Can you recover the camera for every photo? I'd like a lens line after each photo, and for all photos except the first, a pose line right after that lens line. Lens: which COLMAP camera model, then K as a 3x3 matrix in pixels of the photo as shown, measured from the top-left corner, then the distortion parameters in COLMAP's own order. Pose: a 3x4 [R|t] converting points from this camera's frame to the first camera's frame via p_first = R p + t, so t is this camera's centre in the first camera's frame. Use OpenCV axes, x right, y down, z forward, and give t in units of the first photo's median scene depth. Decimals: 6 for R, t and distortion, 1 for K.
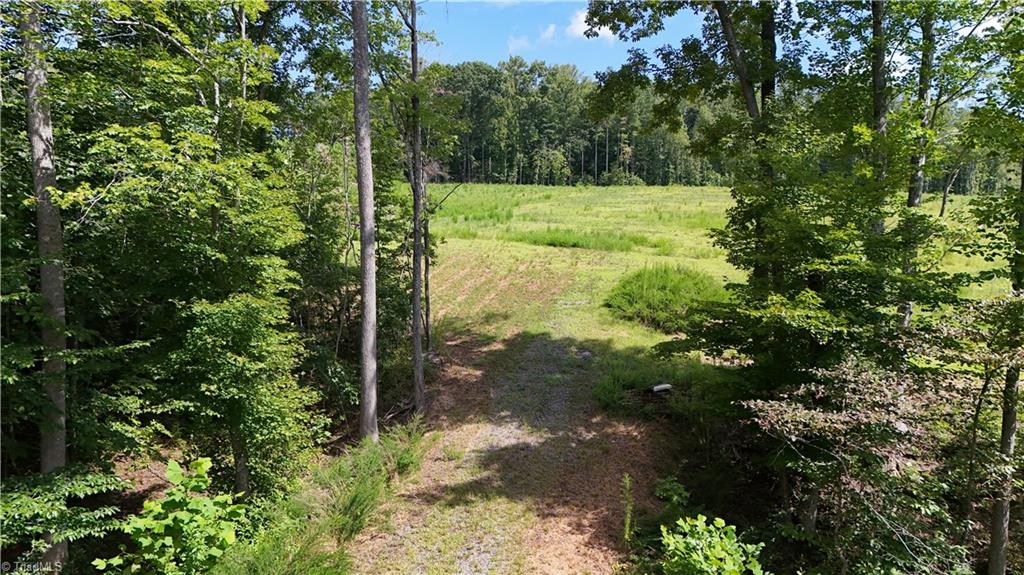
lens RADIAL K [[745.6, 0, 520.1], [0, 745.6, 288.1], [0, 0, 1]] dist [0.117611, -0.186318]
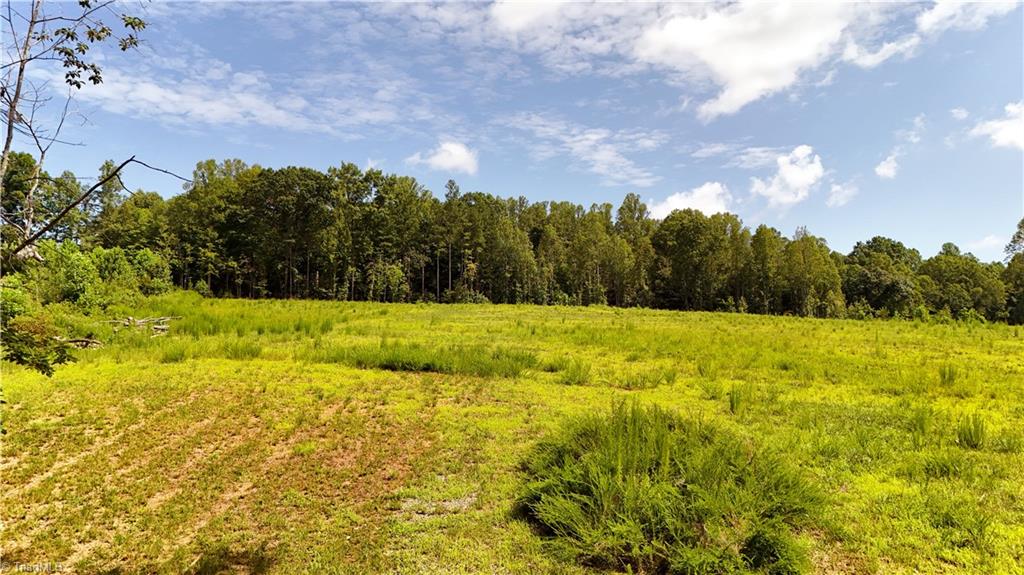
lens RADIAL K [[745.6, 0, 520.1], [0, 745.6, 288.1], [0, 0, 1]] dist [0.117611, -0.186318]
pose [[0.976605, 0.016621, 0.214398, 0.004404], [0.019244, 0.986253, -0.164117, -0.005649], [-0.214178, 0.164403, 0.962860, 0.107066]]
